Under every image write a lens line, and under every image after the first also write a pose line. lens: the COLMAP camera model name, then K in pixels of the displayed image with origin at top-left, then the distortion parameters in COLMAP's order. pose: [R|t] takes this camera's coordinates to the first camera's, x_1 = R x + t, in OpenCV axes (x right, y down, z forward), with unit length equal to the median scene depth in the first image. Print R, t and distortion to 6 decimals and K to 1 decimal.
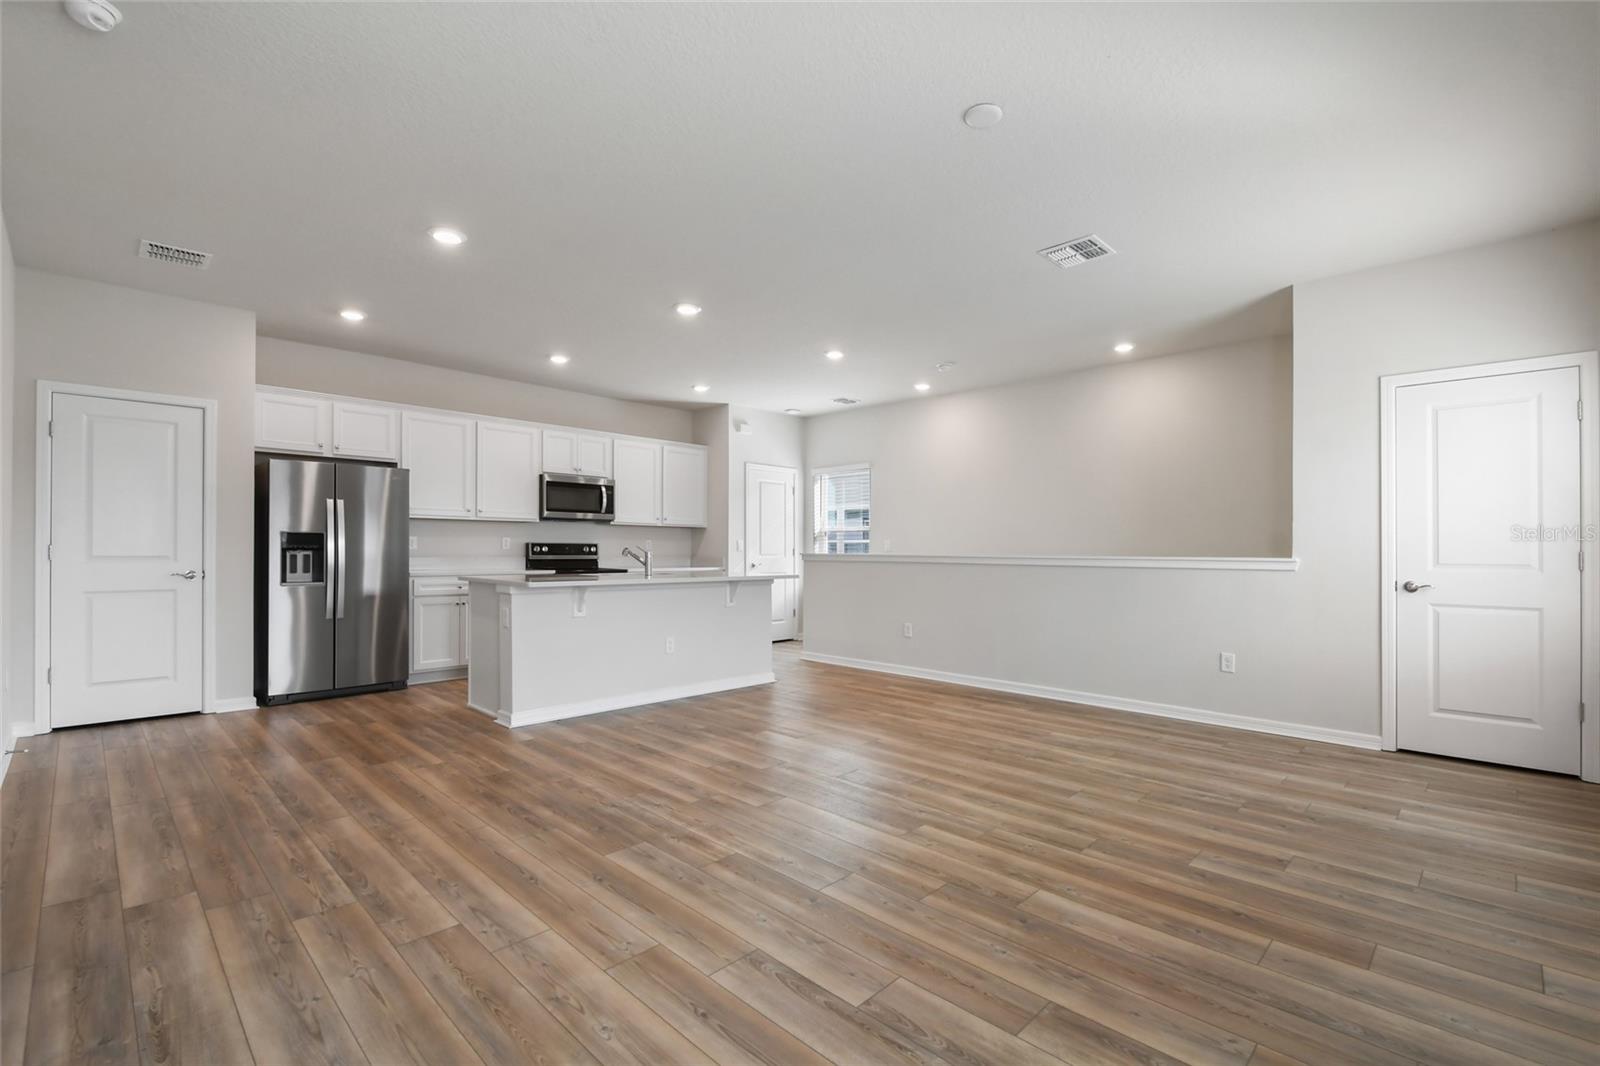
lens RADIAL K [[709.4, 0, 799.2], [0, 709.4, 549.5], [0, 0, 1]] dist [-0.000429, -0.000073]
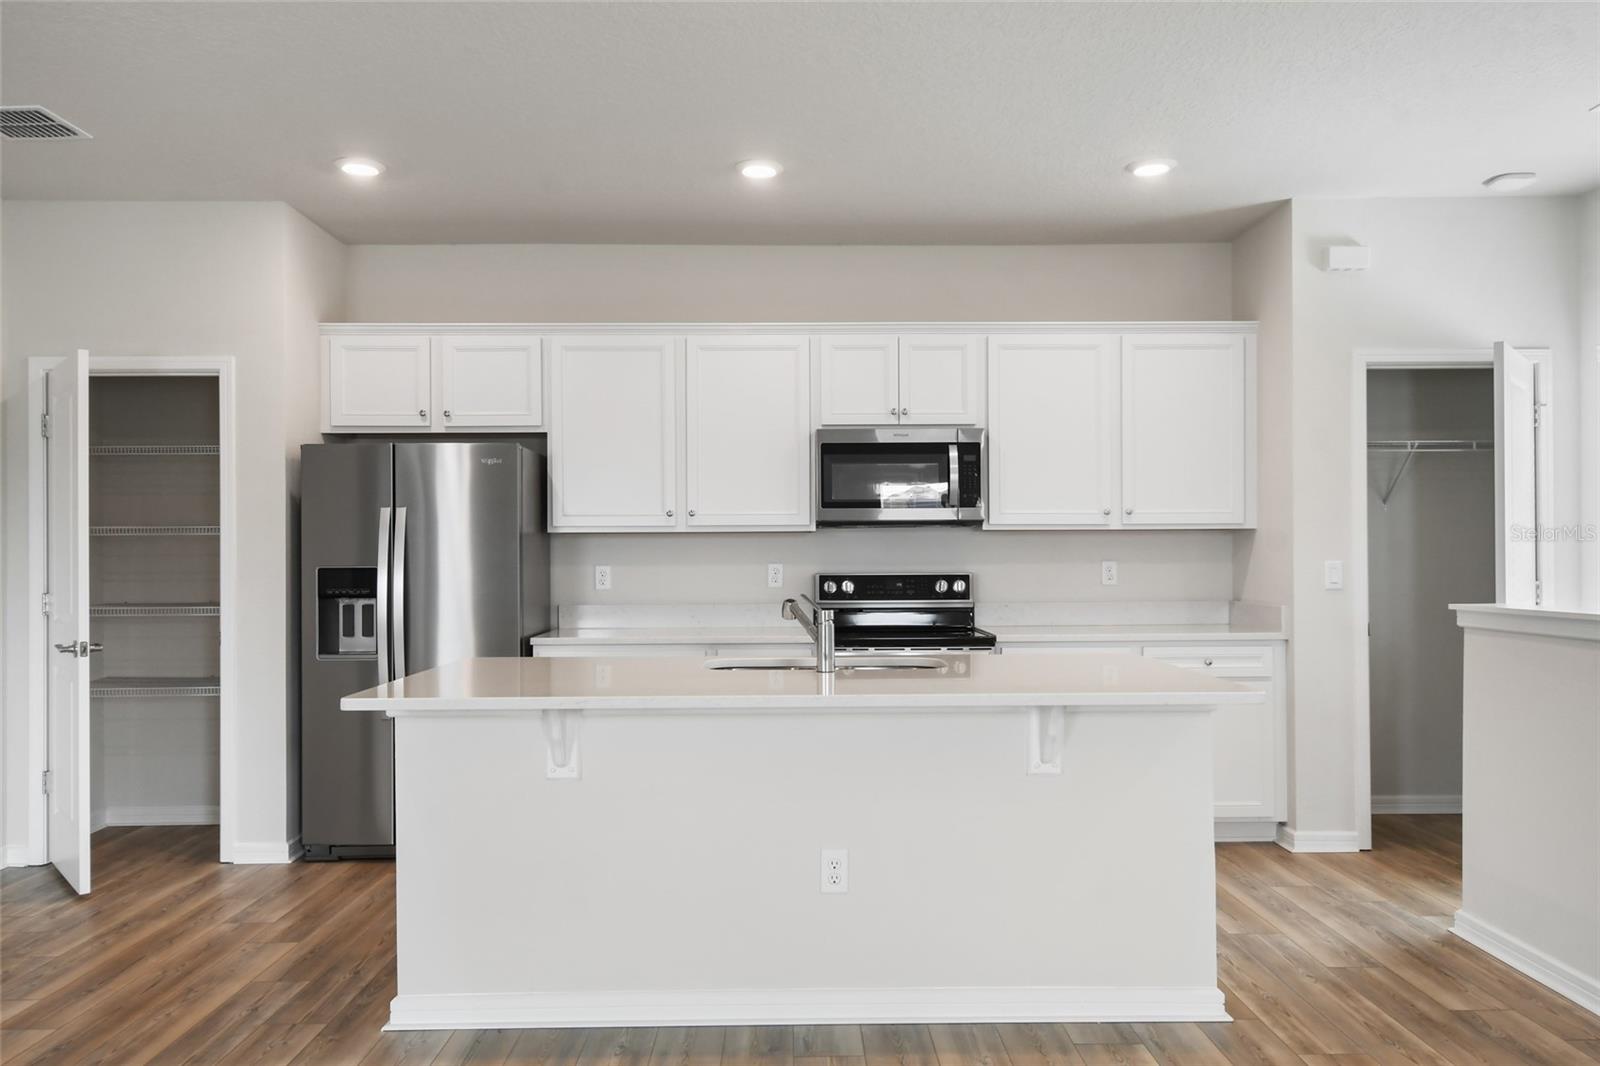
lens RADIAL K [[1185.2, 0, 800.0], [0, 1185.2, 533.0], [0, 0, 1]] dist [0.029834, -0.001083]
pose [[0.710024, -0.022250, -0.703826, 0.180718], [0.009929, 0.999718, -0.021587, -0.020148], [0.704107, 0.008339, 0.710045, 0.419525]]
